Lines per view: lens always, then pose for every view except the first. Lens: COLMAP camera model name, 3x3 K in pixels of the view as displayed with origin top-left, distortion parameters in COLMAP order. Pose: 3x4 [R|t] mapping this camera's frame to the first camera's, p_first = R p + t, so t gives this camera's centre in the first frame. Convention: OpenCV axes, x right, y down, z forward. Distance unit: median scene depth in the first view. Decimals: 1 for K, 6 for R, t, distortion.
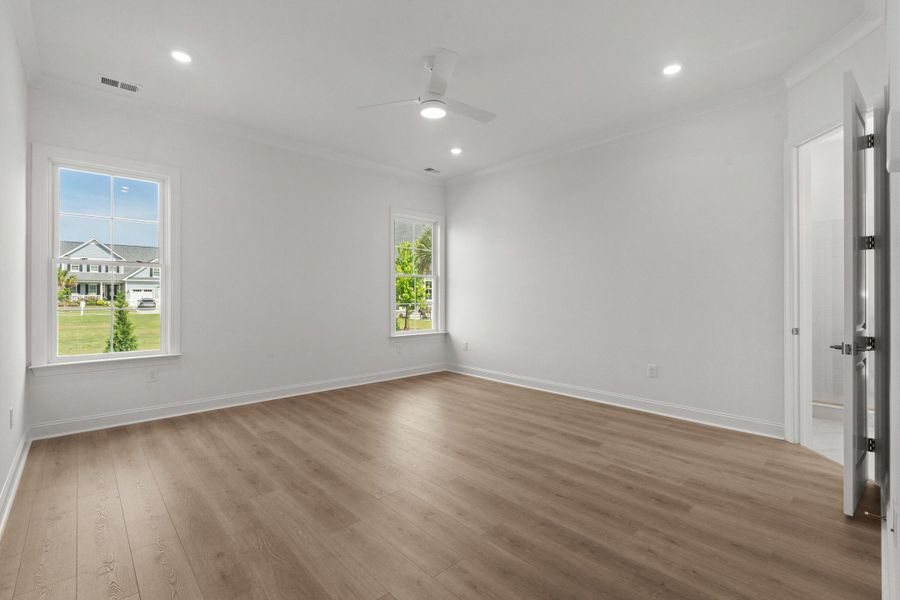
lens RADIAL K [[400.5, 0, 407.4], [0, 400.5, 296.2], [0, 0, 1]] dist [-0.006953, 0.001237]
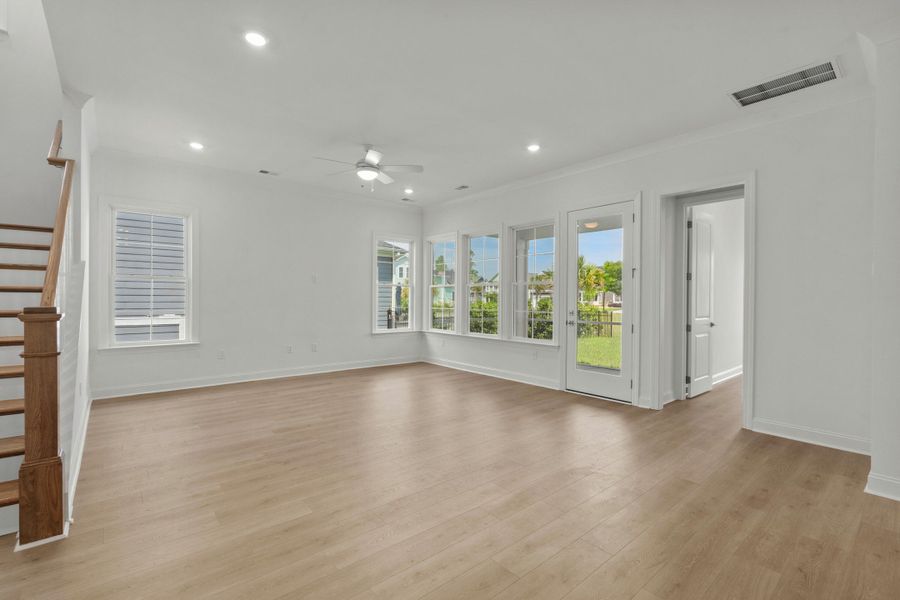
lens RADIAL K [[400.5, 0, 448.9], [0, 400.5, 300.9], [0, 0, 1]] dist [-0.006953, 0.001237]
pose [[0.999934, 0.006483, 0.009517, 0.185319], [-0.006488, 0.999979, 0.000466, -0.002704], [-0.009513, -0.000528, 0.999955, -0.255425]]
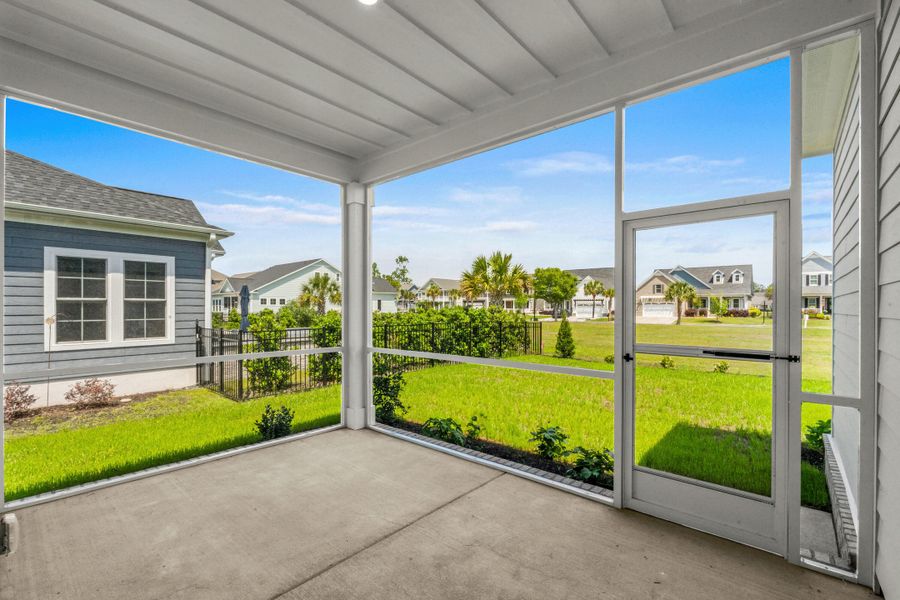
lens RADIAL K [[400.5, 0, 451.9], [0, 400.5, 307.5], [0, 0, 1]] dist [-0.006953, 0.001237]
pose [[0.985080, -0.000474, 0.172097, 0.555283], [0.001179, 0.999991, -0.003995, -0.009723], [-0.172094, 0.004138, 0.985072, 0.593358]]
